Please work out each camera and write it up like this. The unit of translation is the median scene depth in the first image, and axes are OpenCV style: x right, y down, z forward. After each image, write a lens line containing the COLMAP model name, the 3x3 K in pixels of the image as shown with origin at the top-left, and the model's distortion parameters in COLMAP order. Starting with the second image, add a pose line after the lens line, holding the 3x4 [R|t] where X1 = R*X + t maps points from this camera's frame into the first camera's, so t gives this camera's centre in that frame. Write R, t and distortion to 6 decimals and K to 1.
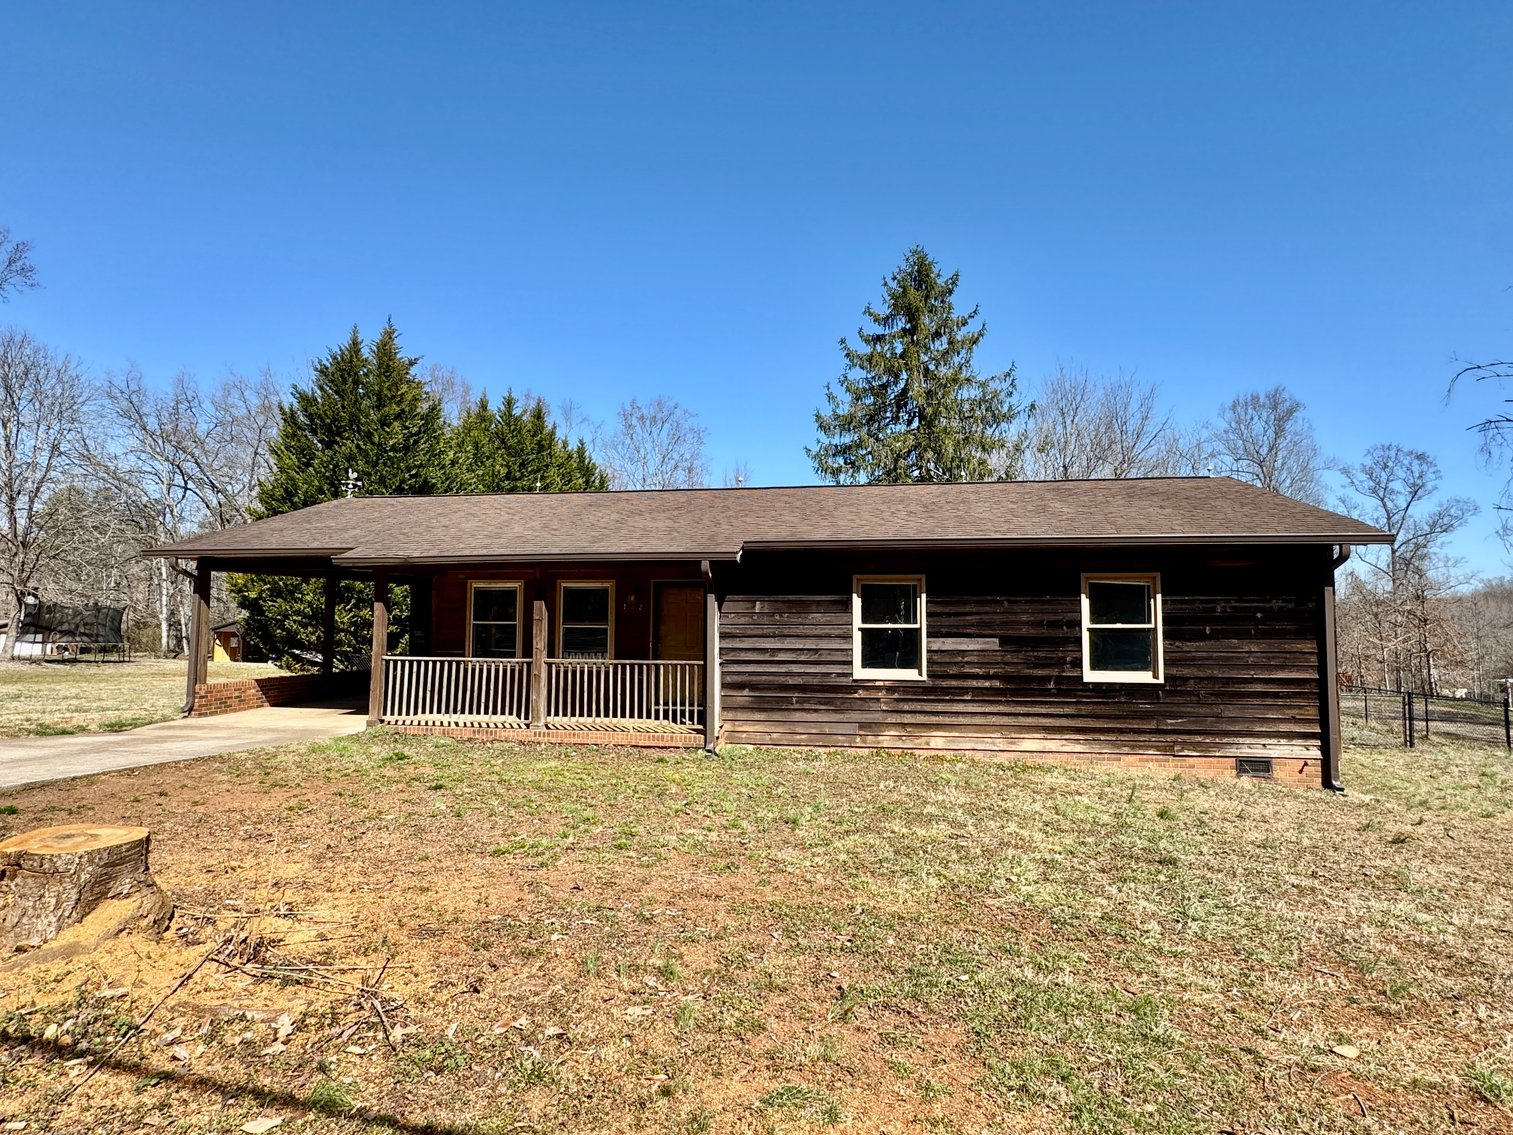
lens RADIAL K [[798.0, 0, 756.5], [0, 798.0, 567.5], [0, 0, 1]] dist [-0.002666, -0.000142]
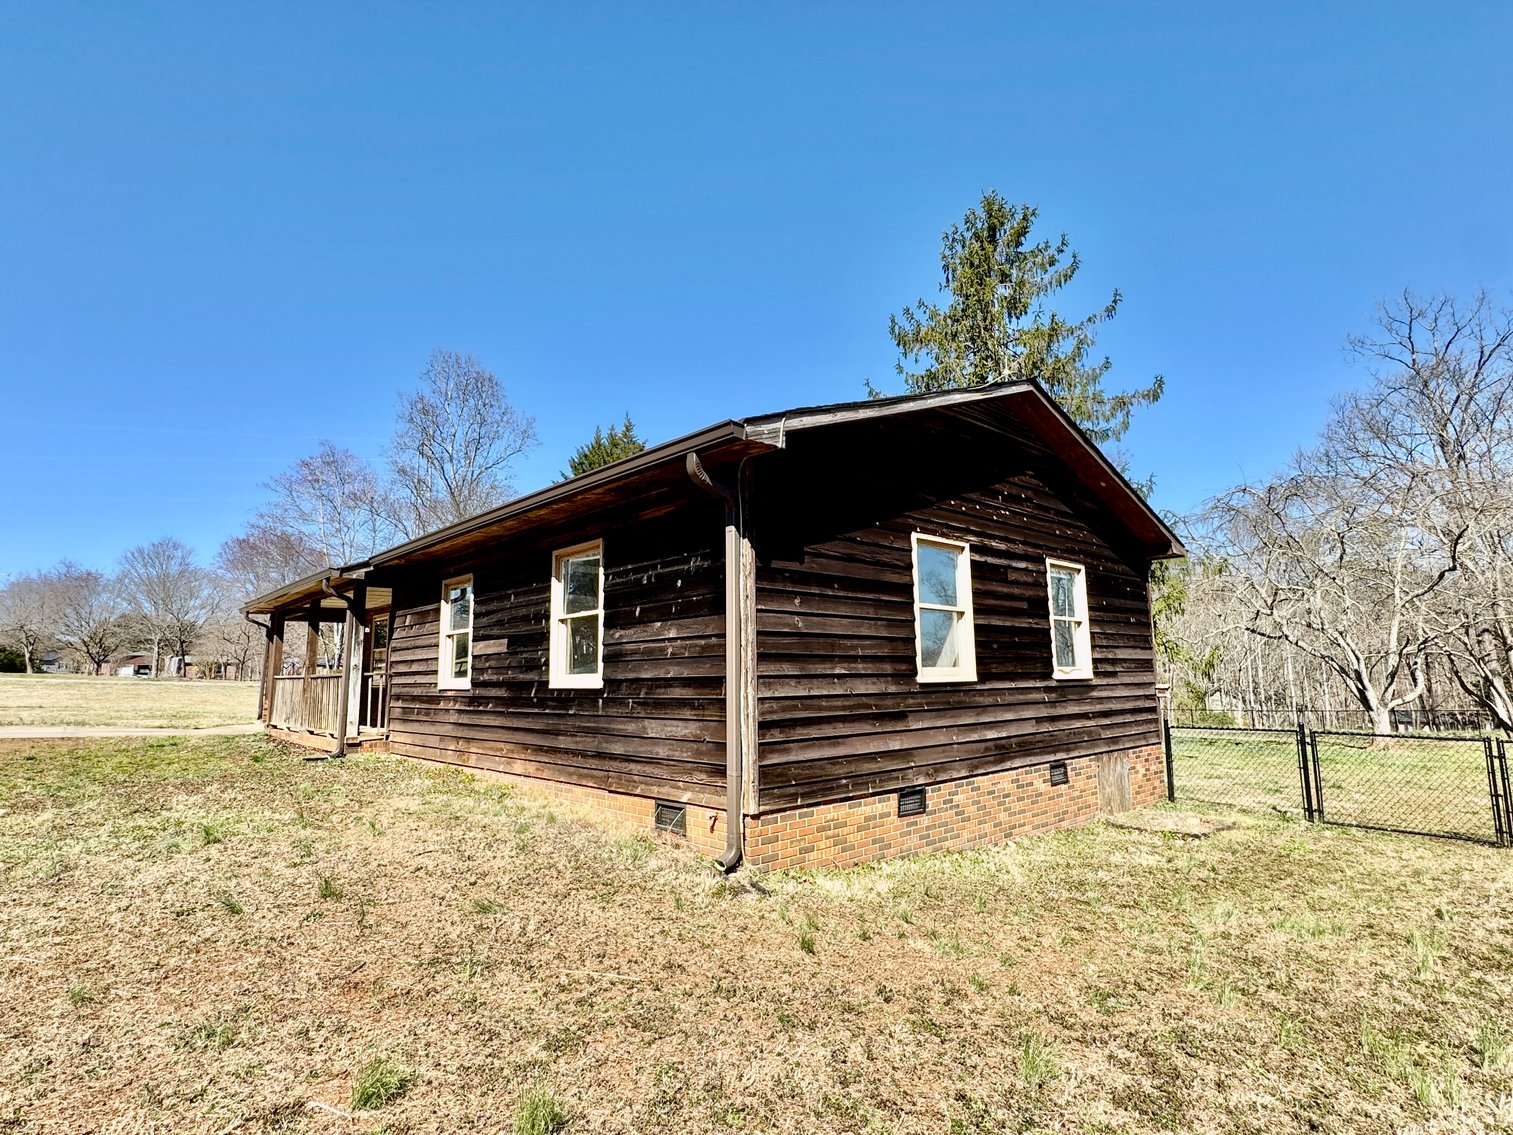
lens RADIAL K [[769.9, 0, 752.8], [0, 769.9, 573.1], [0, 0, 1]] dist [0.006000, -0.000116]
pose [[0.788950, -0.098499, -0.606511, 0.999210], [0.059935, 0.994697, -0.083579, 0.101827], [0.611527, 0.029588, 0.790670, 0.497744]]
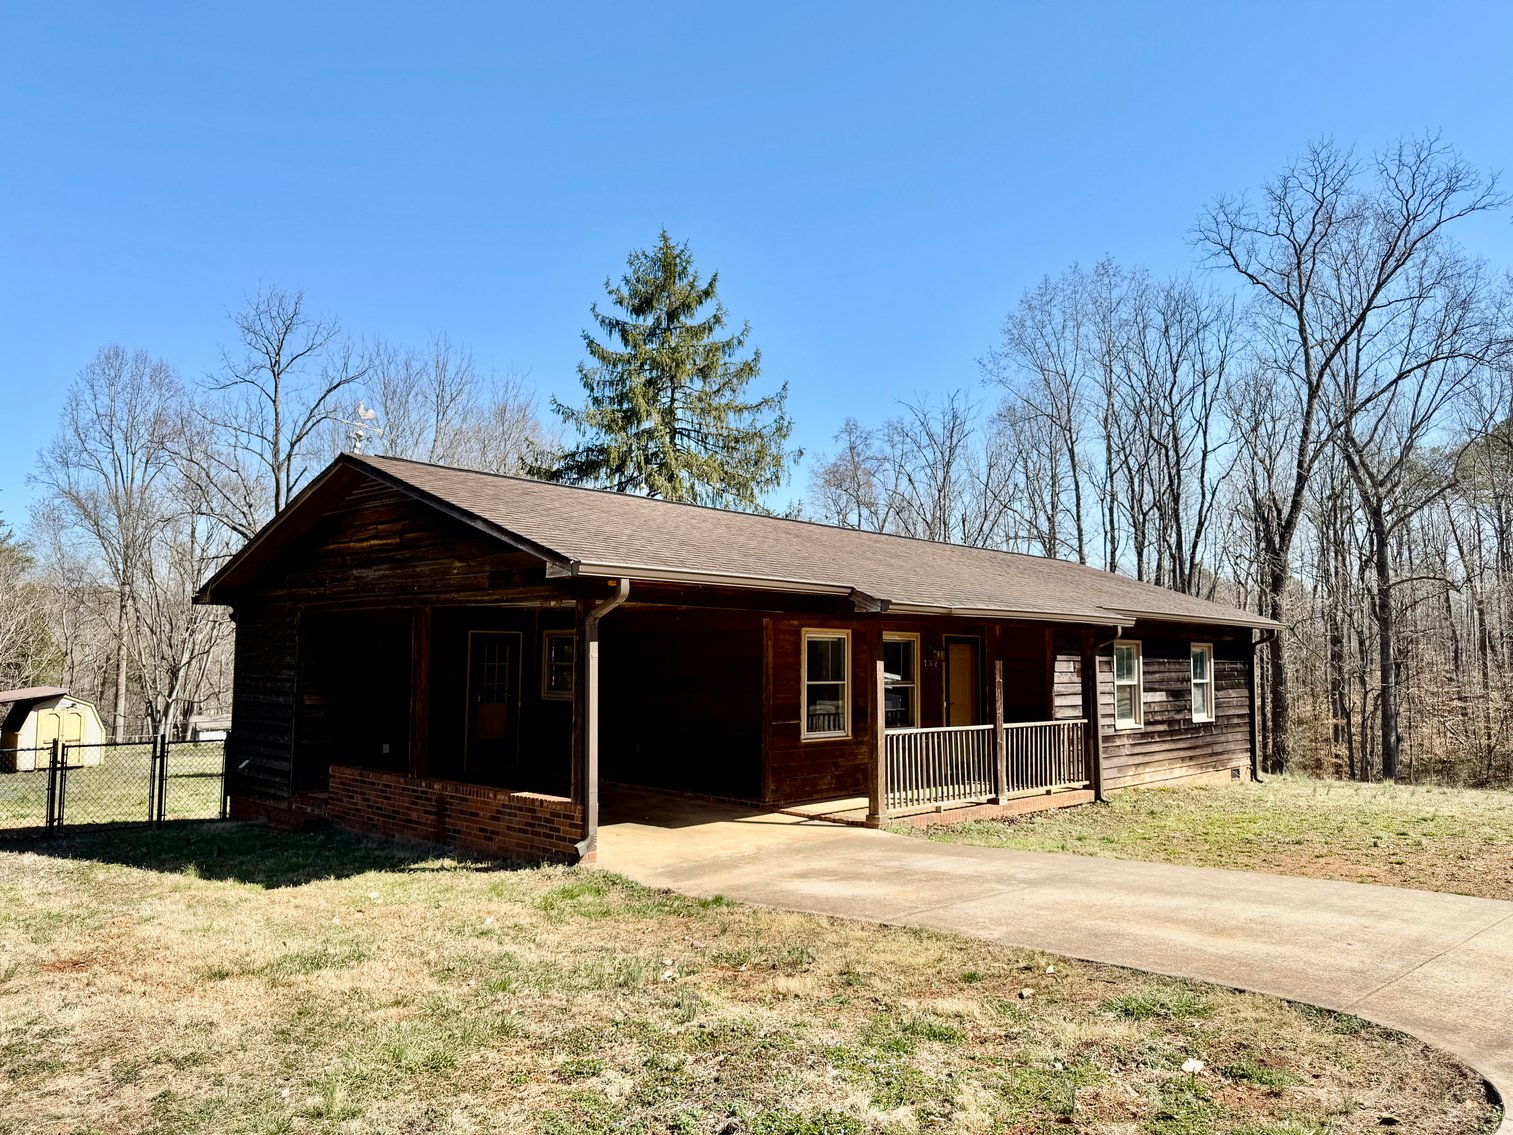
lens RADIAL K [[1046.8, 0, 769.0], [0, 1046.8, 566.3], [0, 0, 1]] dist [0.112777, -0.130324]
pose [[0.559686, 0.073351, 0.825452, -1.458441], [-0.063780, 0.996933, -0.045344, 0.005460], [-0.826247, -0.027269, 0.562647, 0.558448]]
